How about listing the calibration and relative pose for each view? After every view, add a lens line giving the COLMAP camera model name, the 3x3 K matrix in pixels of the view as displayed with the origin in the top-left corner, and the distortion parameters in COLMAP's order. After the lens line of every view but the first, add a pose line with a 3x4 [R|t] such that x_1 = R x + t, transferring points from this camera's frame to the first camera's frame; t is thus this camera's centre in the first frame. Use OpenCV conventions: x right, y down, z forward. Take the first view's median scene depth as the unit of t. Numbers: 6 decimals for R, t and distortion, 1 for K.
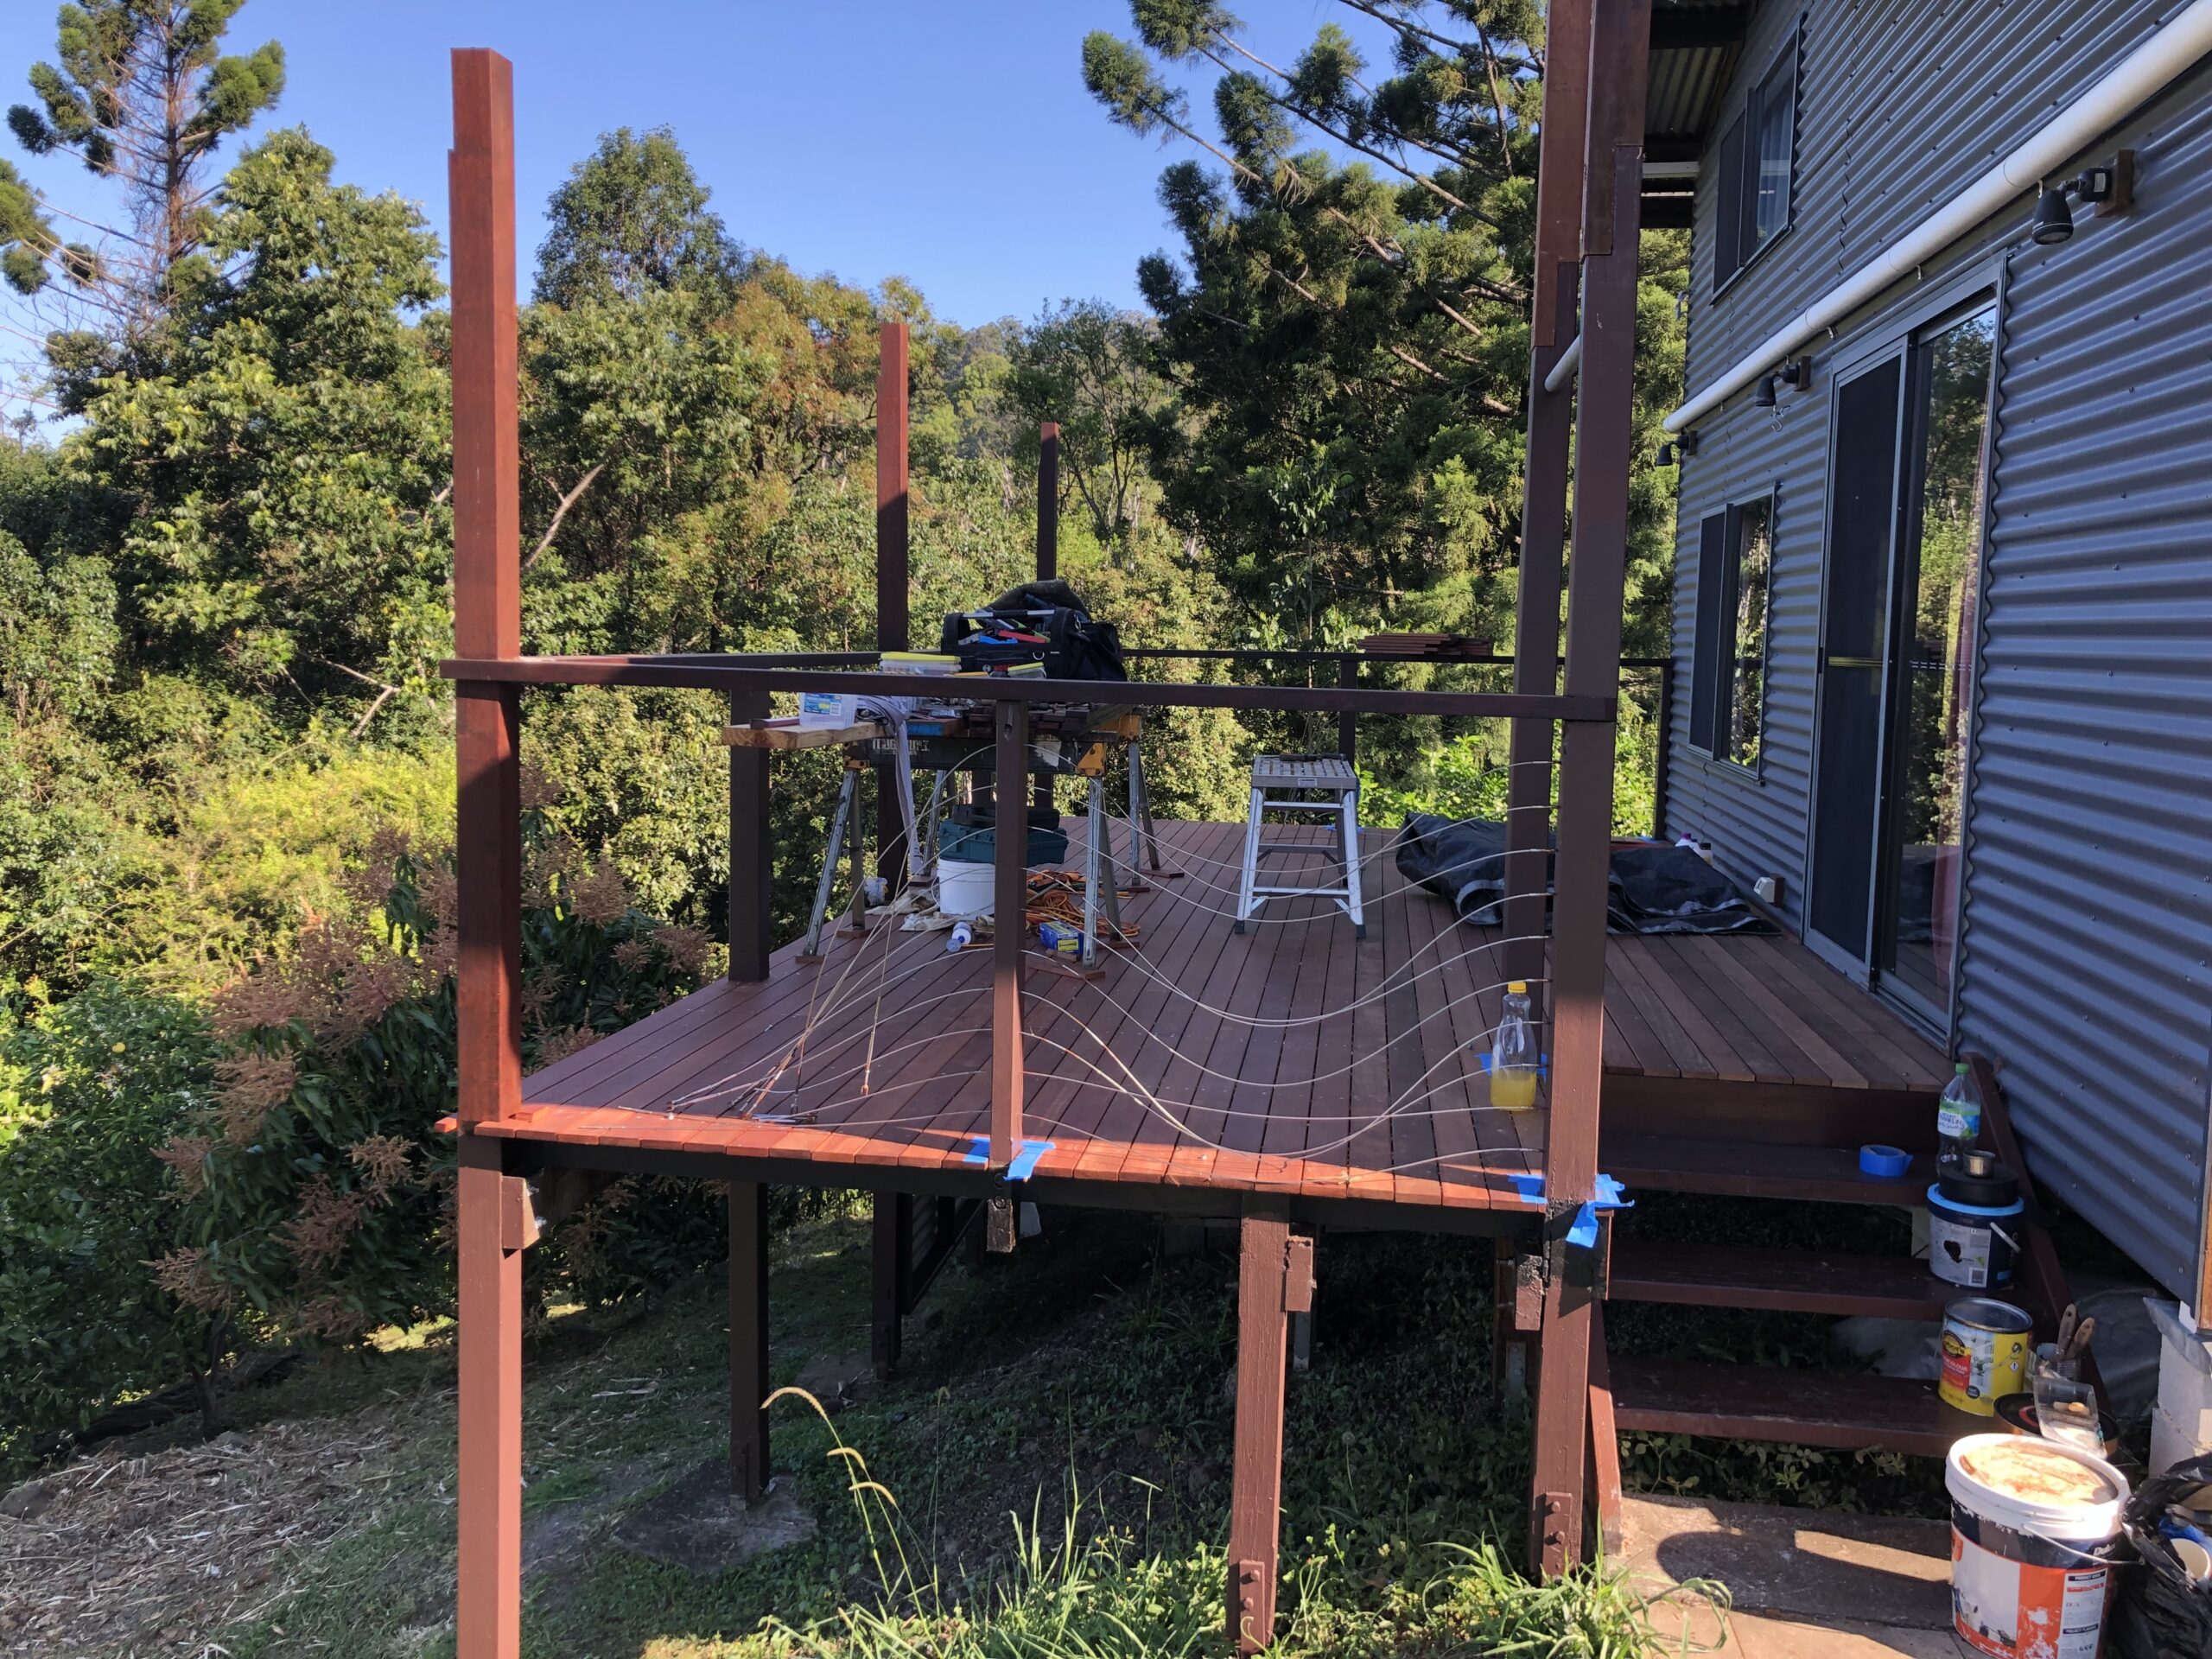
lens RADIAL K [[1806.5, 0, 1105.9], [0, 1806.5, 812.6], [0, 0, 1]] dist [-0.000575, -0.028526]
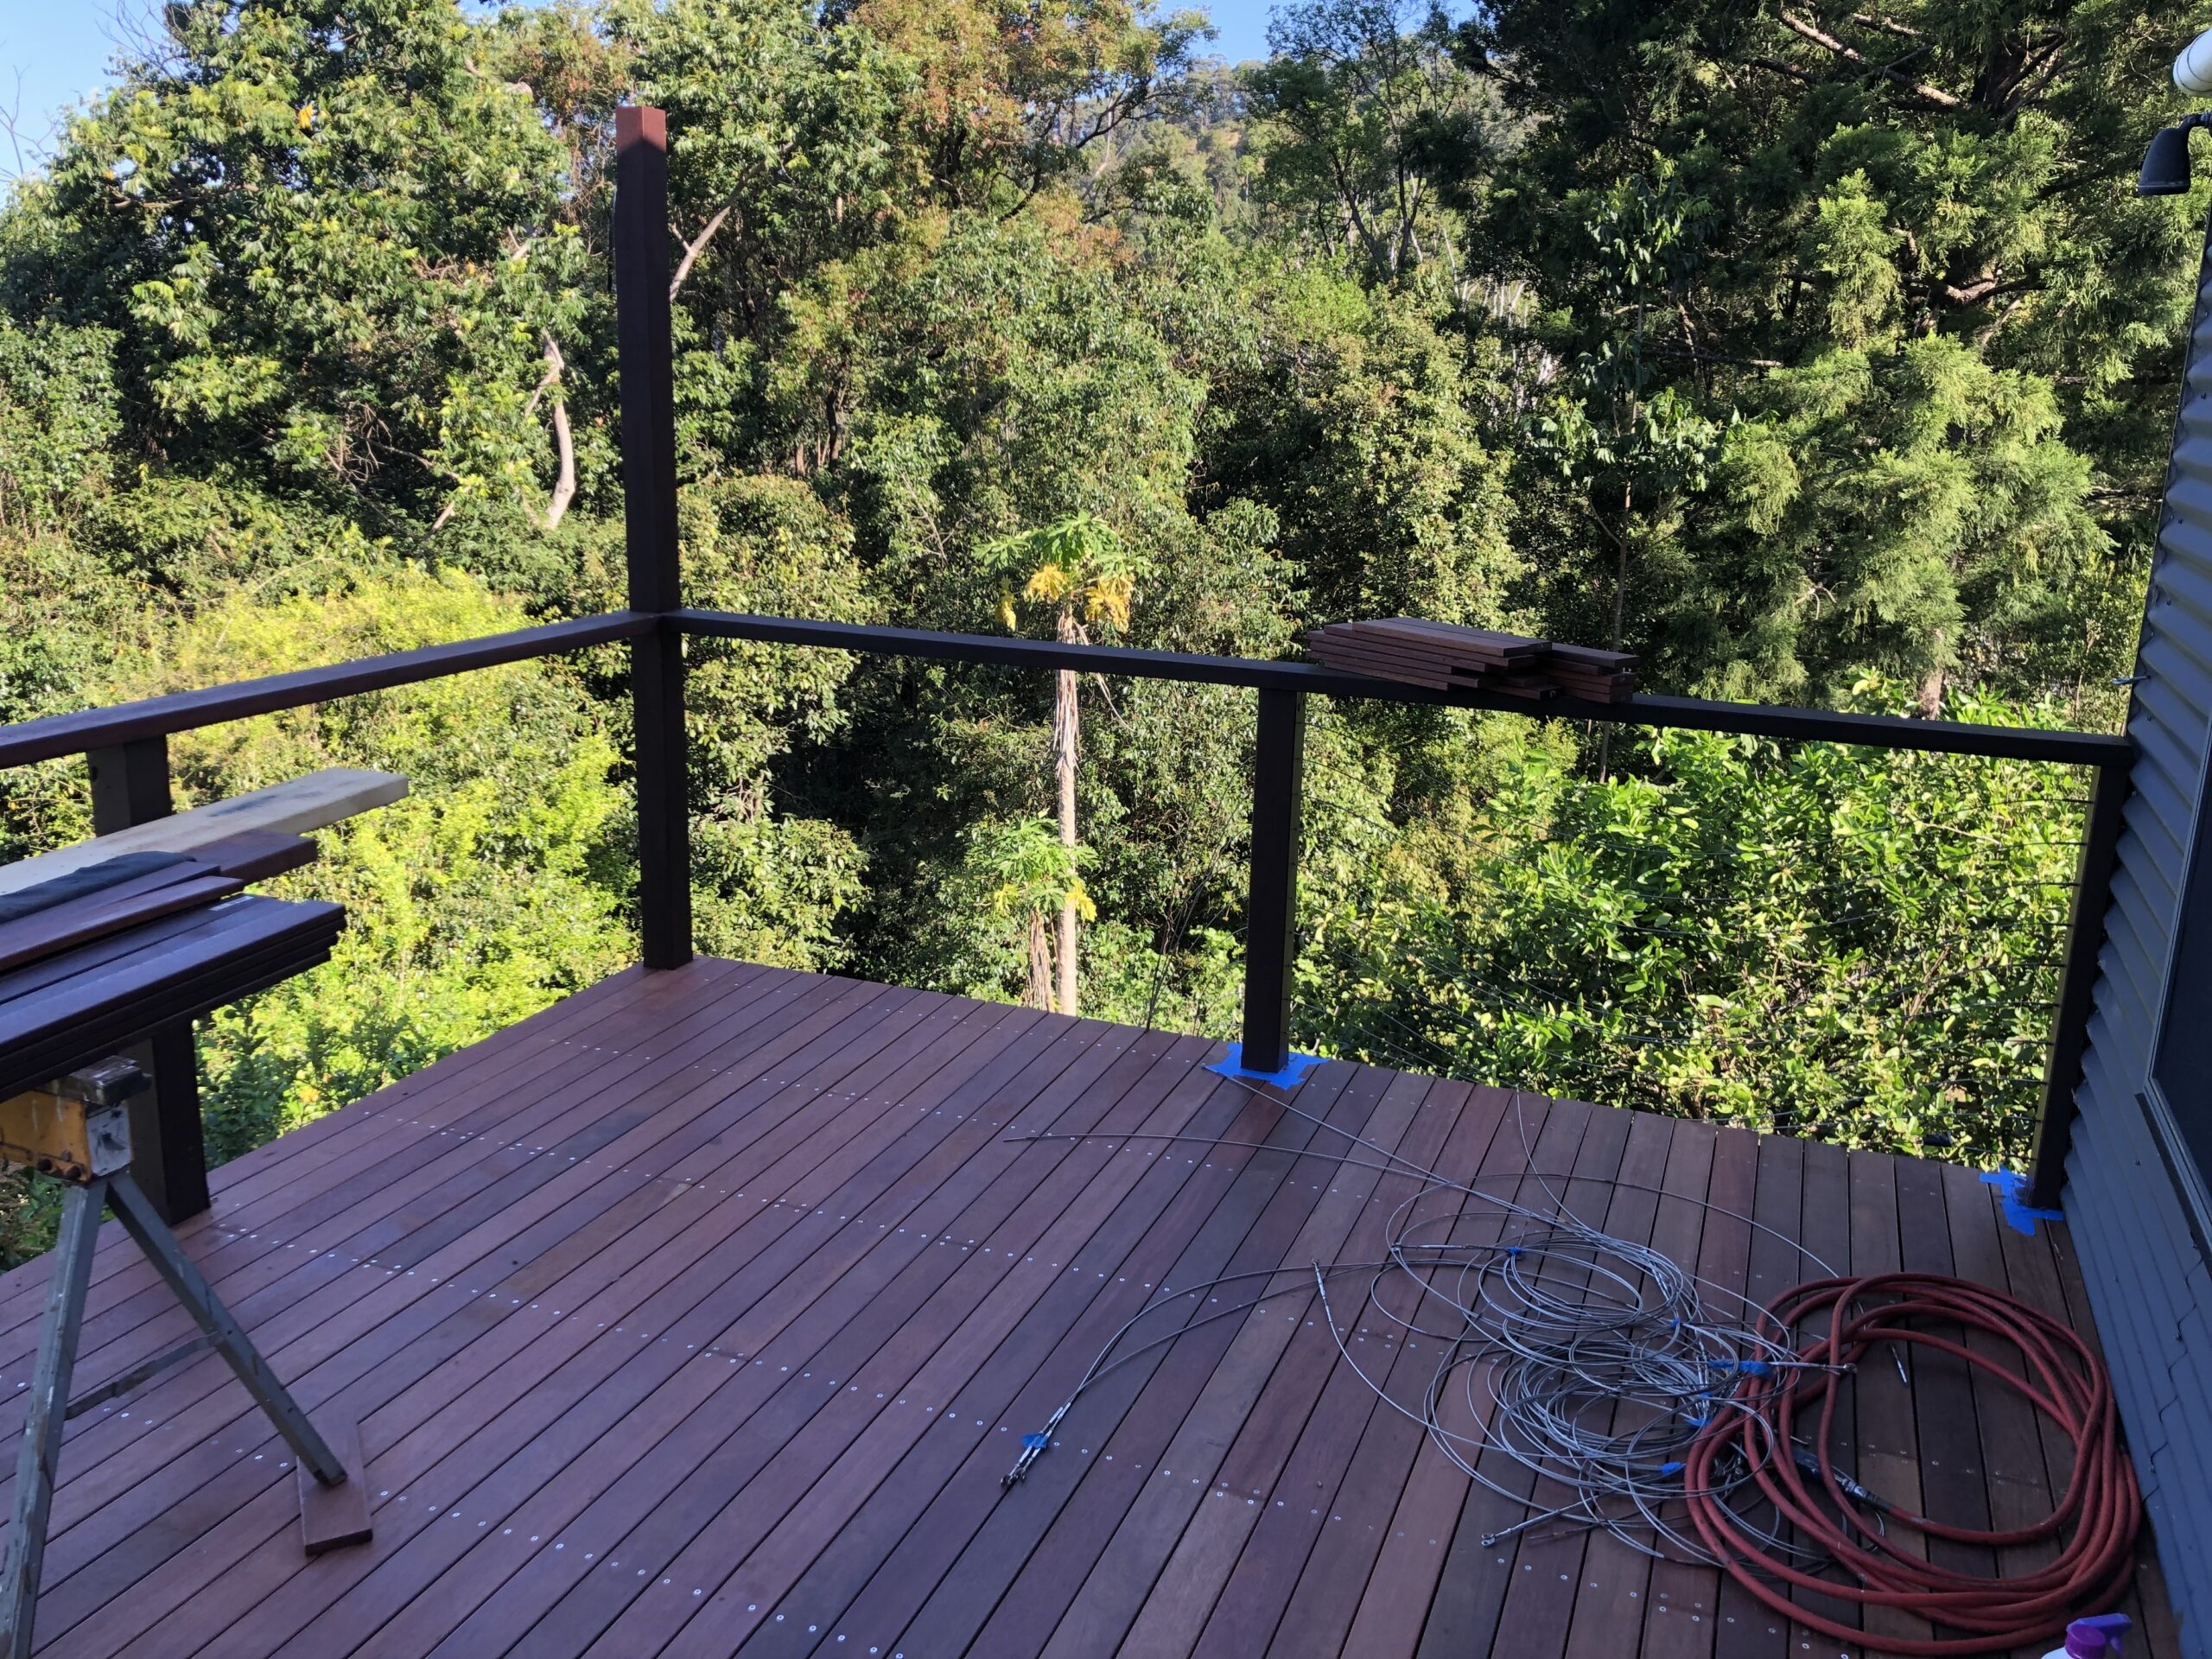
lens RADIAL K [[1806.5, 0, 1103.1], [0, 1806.5, 823.3], [0, 0, 1]] dist [-0.000575, -0.028526]
pose [[0.973854, 0.060252, -0.219038, 0.079955], [-0.028018, 0.988681, 0.147392, -0.044728], [0.225440, -0.137401, 0.964519, 0.239461]]
